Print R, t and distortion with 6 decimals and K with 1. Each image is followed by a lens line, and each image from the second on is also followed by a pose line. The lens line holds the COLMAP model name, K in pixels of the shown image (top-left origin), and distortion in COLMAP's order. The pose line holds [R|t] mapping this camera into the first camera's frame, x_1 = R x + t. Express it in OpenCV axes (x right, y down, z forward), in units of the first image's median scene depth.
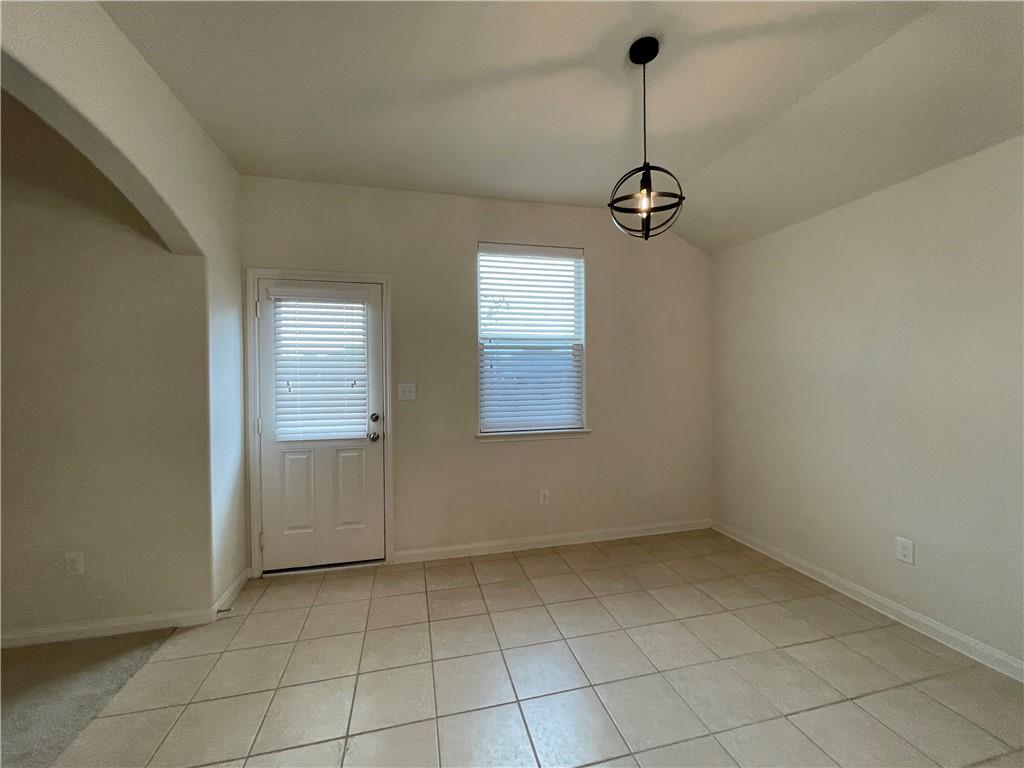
lens RADIAL K [[414.0, 0, 510.7], [0, 414.0, 377.1], [0, 0, 1]] dist [-0.000655, -0.000129]
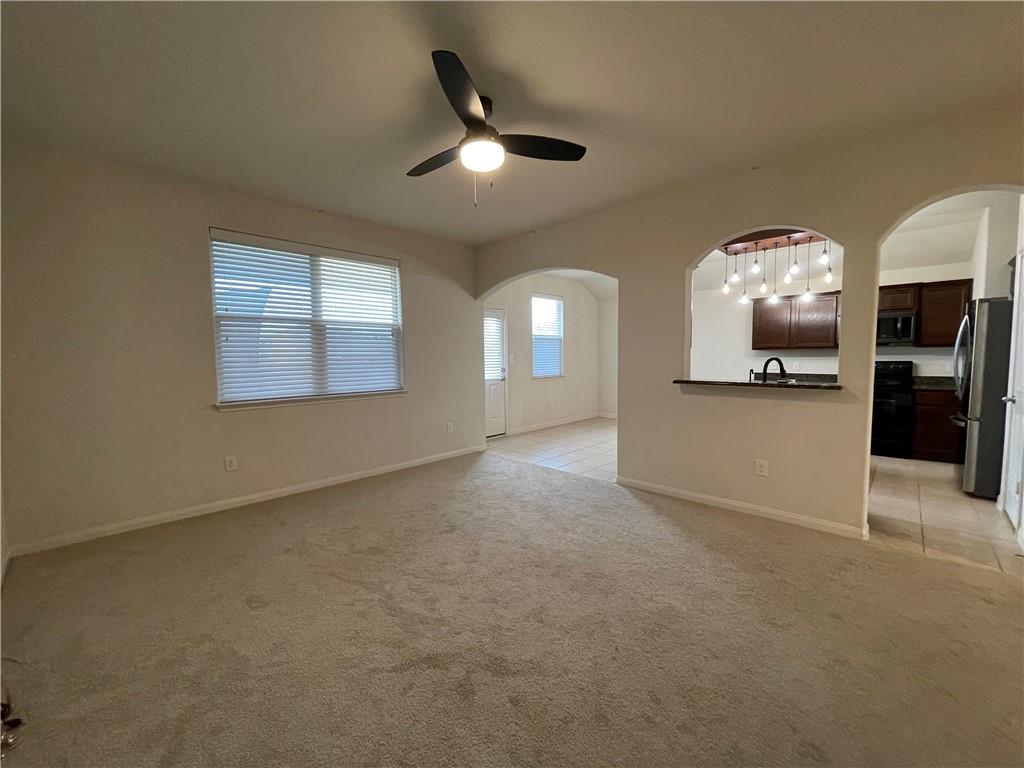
lens RADIAL K [[414.8, 0, 512.8], [0, 414.8, 384.6], [0, 0, 1]] dist [-0.001153, -0.000203]
pose [[0.843613, -0.040677, 0.535409, -1.458239], [0.005807, 0.997759, 0.066653, 0.025379], [-0.536920, -0.053120, 0.841959, -0.902987]]
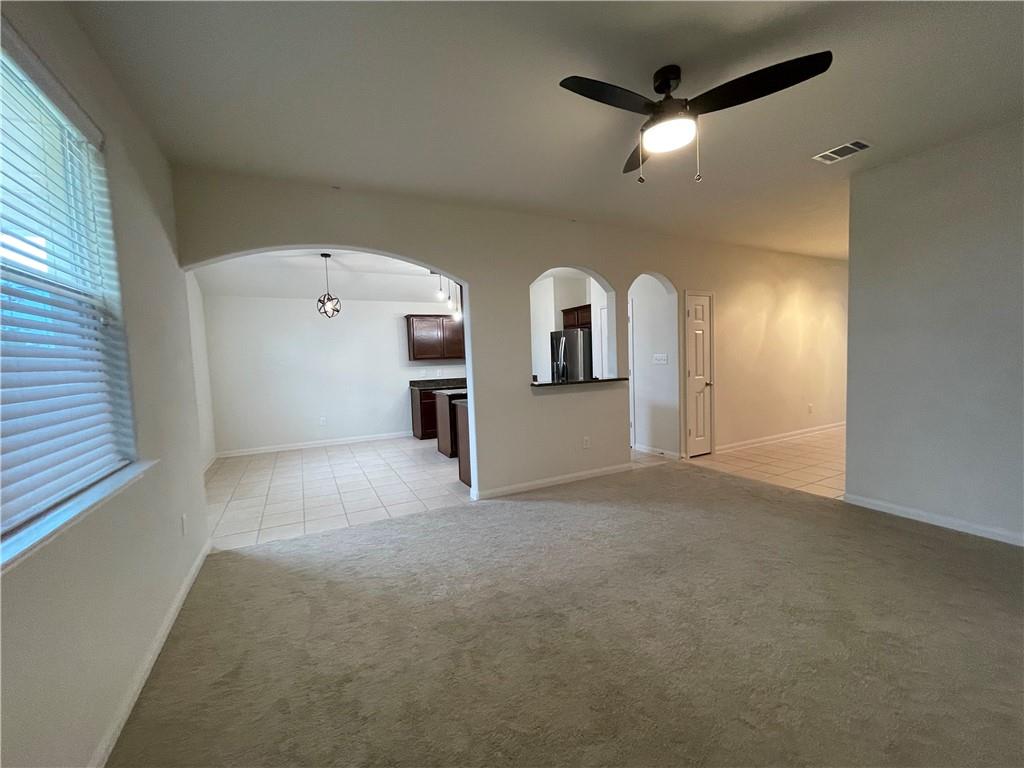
lens RADIAL K [[414.8, 0, 512.8], [0, 414.8, 384.6], [0, 0, 1]] dist [-0.001153, -0.000203]
pose [[-0.229842, -0.049456, 0.971971, -1.704547], [0.039059, 0.997435, 0.059988, 0.014108], [-0.972444, 0.051752, -0.227321, 0.238987]]
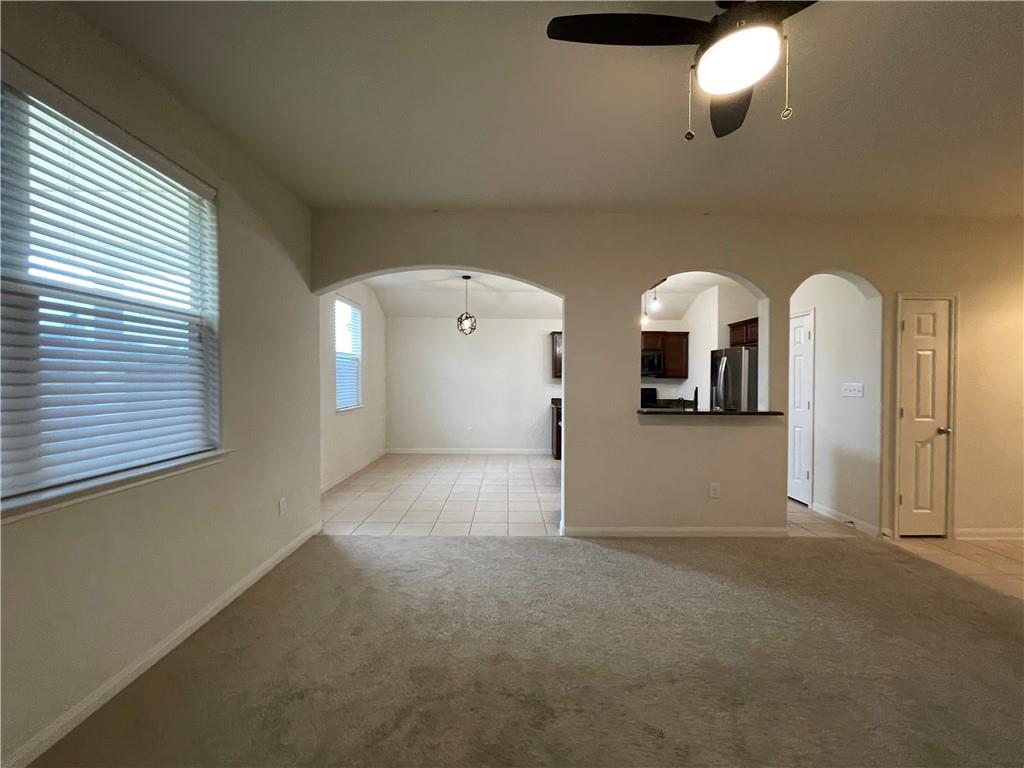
lens RADIAL K [[416.1, 0, 513.4], [0, 416.1, 384.1], [0, 0, 1]] dist [-0.001110, 0.000032]
pose [[0.226212, -0.005314, 0.974064, -1.597956], [-0.006157, 0.999957, 0.006885, 0.017033], [-0.974059, -0.007555, 0.226169, -0.056772]]
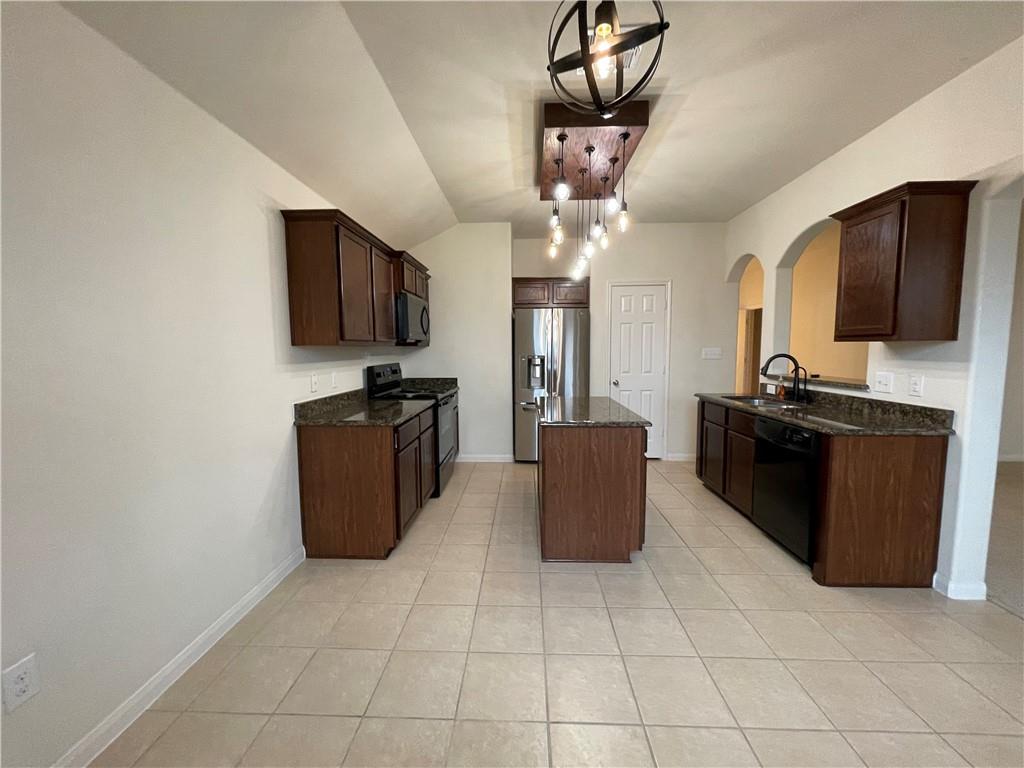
lens RADIAL K [[414.8, 0, 512.8], [0, 414.8, 384.6], [0, 0, 1]] dist [-0.001153, -0.000203]
pose [[-0.962199, -0.014215, 0.271976, 0.162801], [0.010320, 0.996017, 0.088569, 0.005578], [-0.272152, 0.088028, -0.958219, 0.953301]]
